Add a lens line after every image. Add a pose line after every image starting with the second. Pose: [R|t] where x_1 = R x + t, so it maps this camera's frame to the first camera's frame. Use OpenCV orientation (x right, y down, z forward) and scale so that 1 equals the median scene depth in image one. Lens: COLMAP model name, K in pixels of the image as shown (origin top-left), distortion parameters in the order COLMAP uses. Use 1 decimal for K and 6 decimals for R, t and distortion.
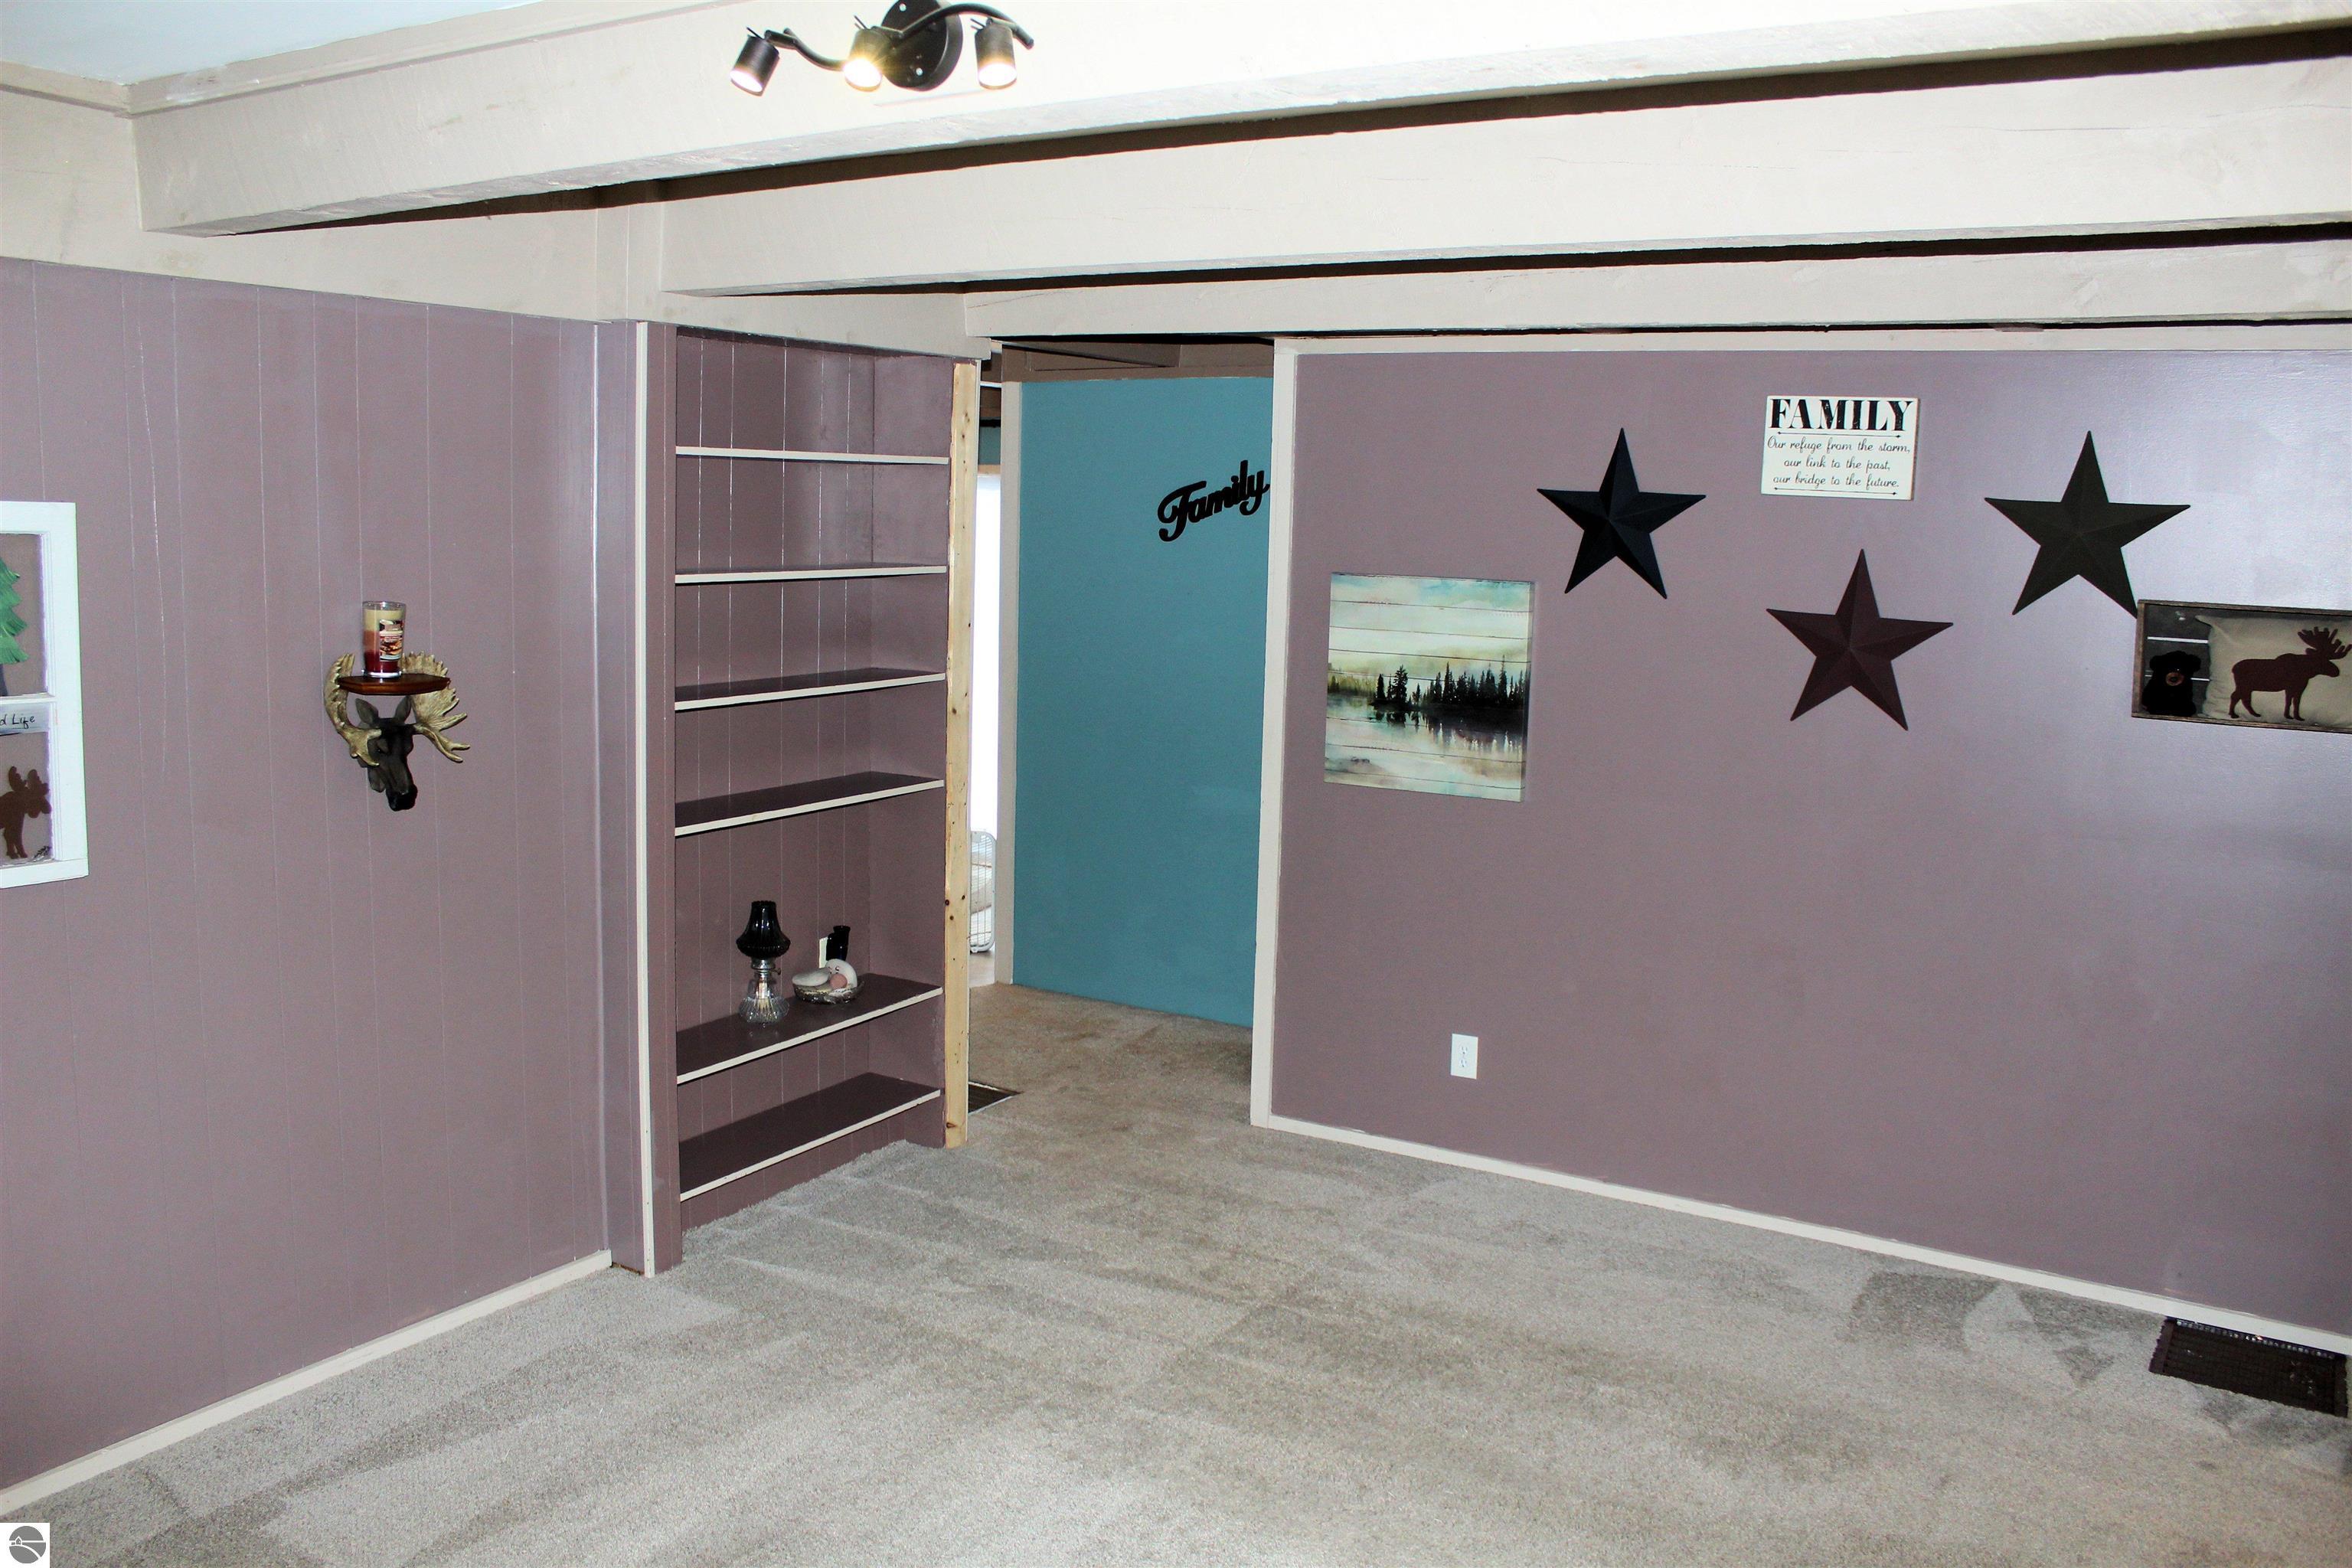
lens RADIAL K [[1934.4, 0, 1178.8], [0, 1934.4, 774.4], [0, 0, 1]] dist [-0.165705, 0.138487]
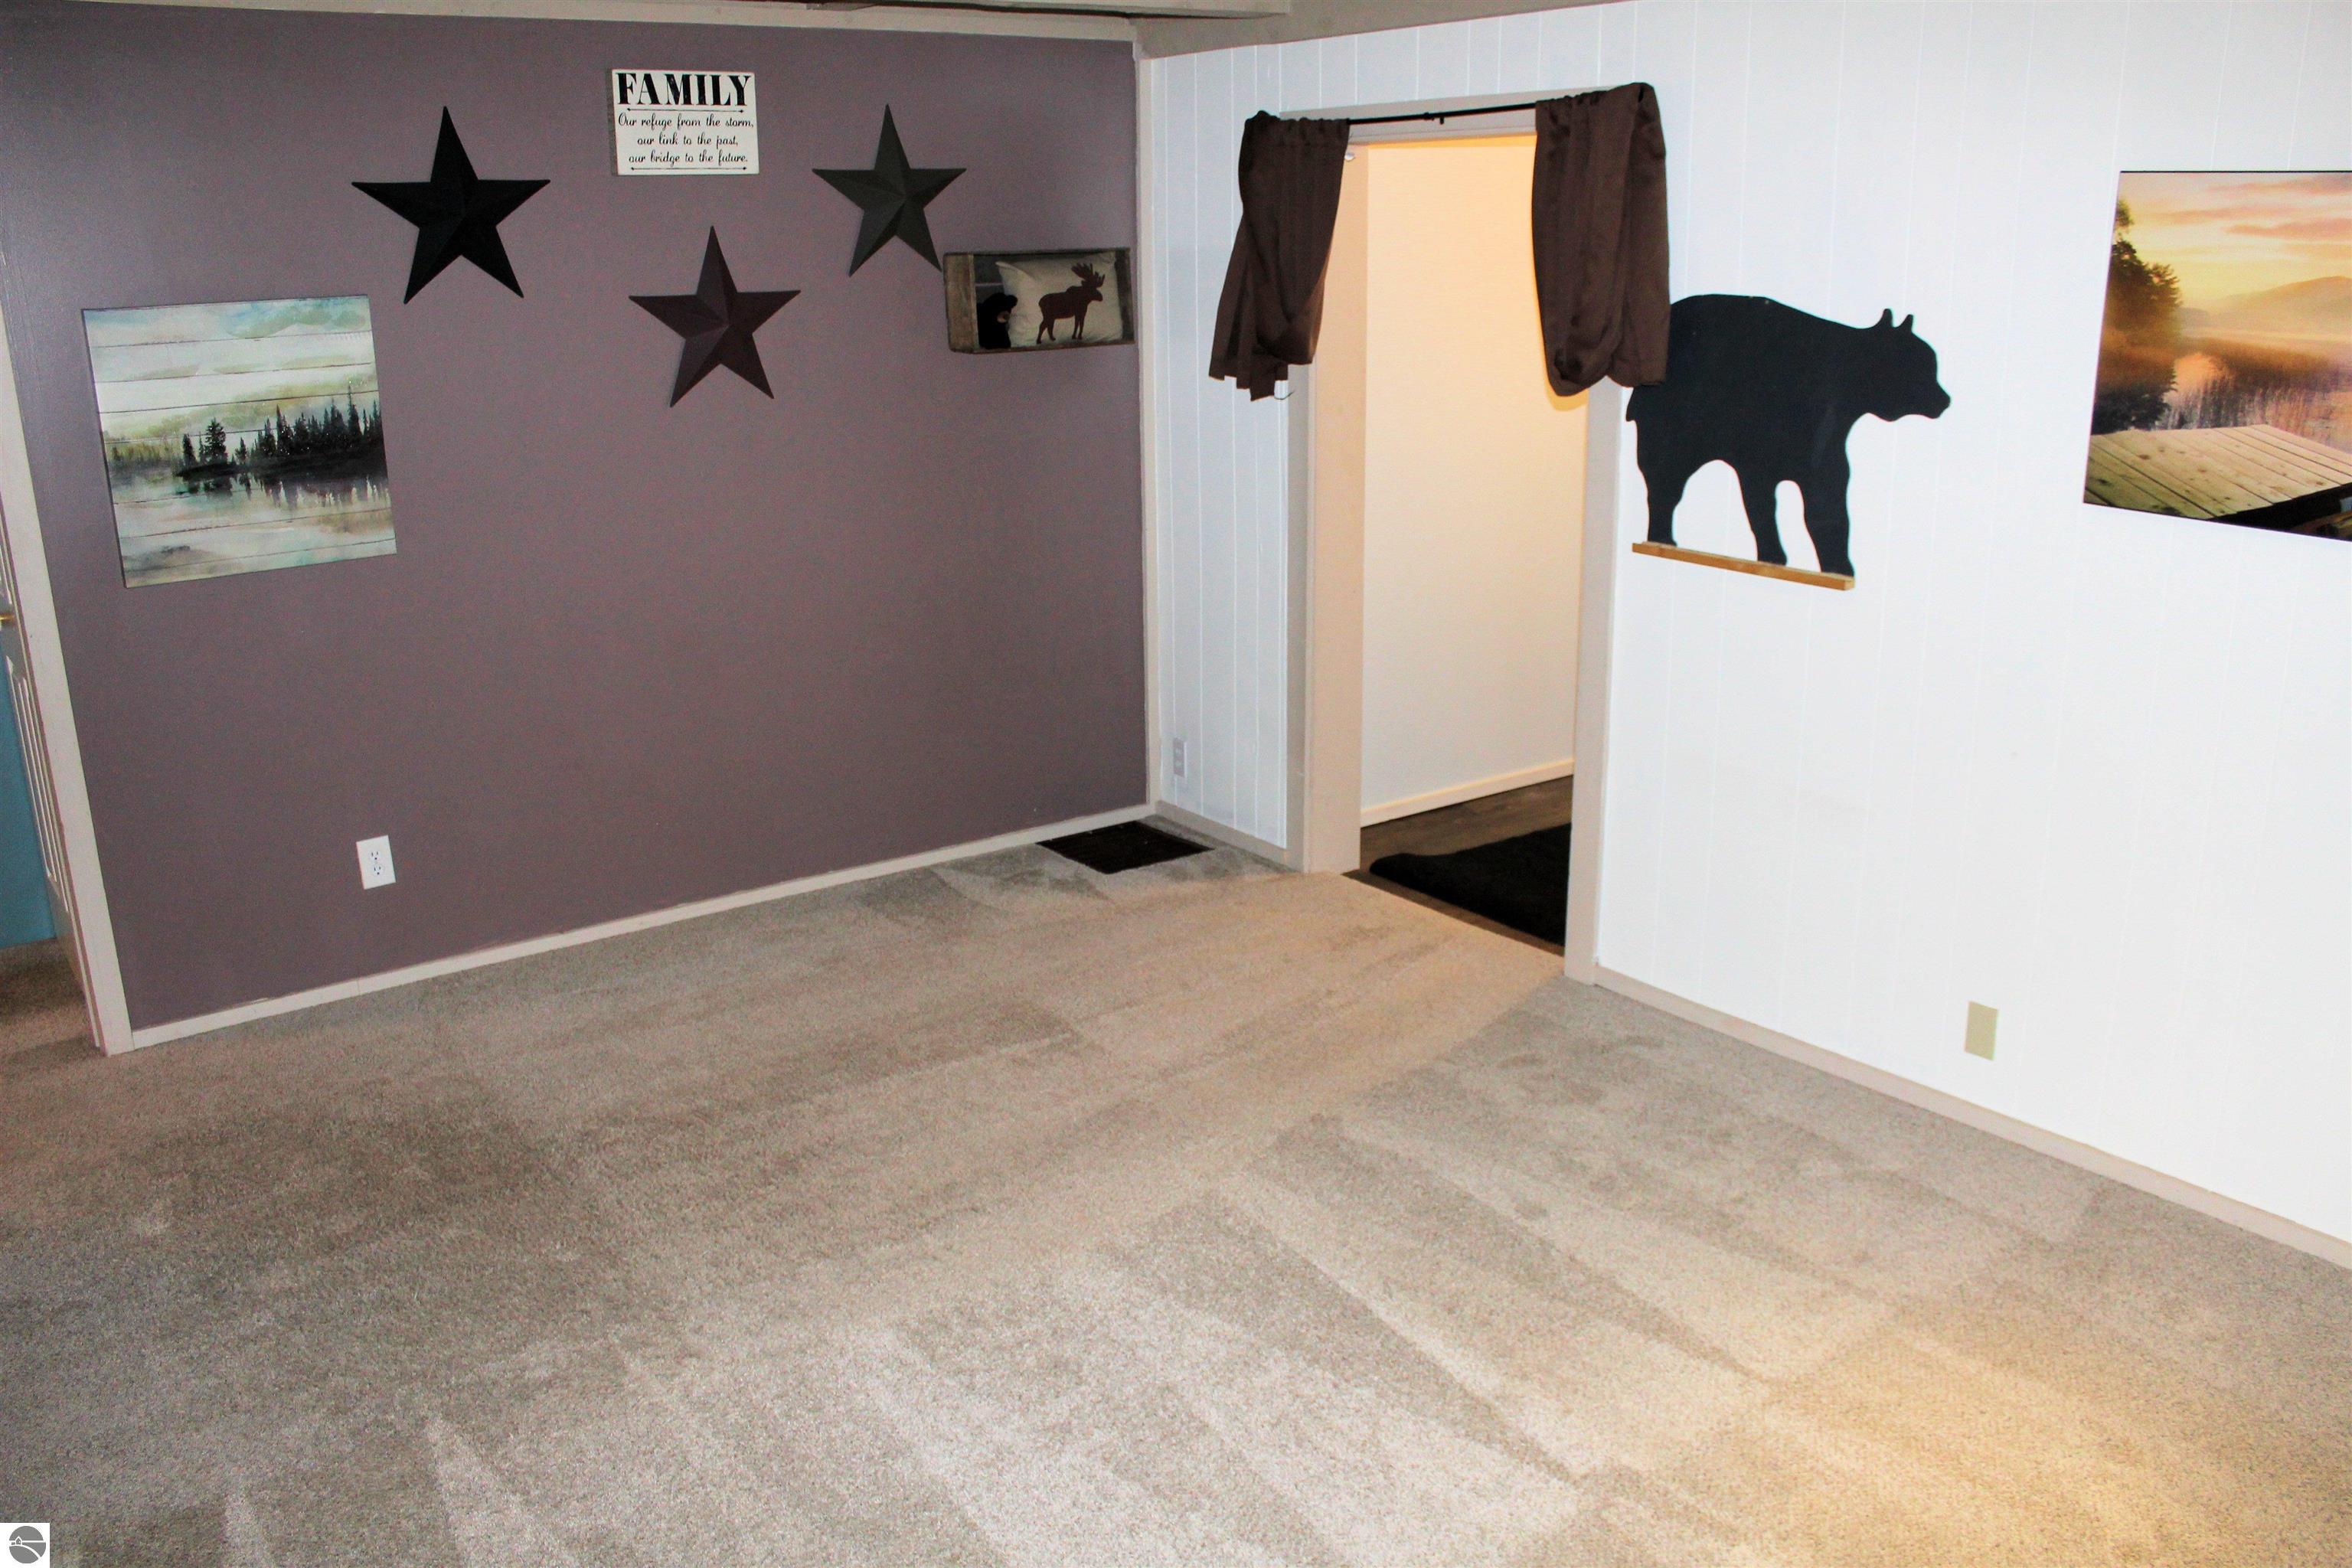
lens RADIAL K [[1934.4, 0, 1191.3], [0, 1934.4, 797.2], [0, 0, 1]] dist [-0.165705, 0.138487]
pose [[0.360772, -0.299665, 0.883201, -0.521810], [0.151931, 0.953210, 0.261358, -0.052939], [-0.920196, 0.039895, 0.389420, 0.380767]]
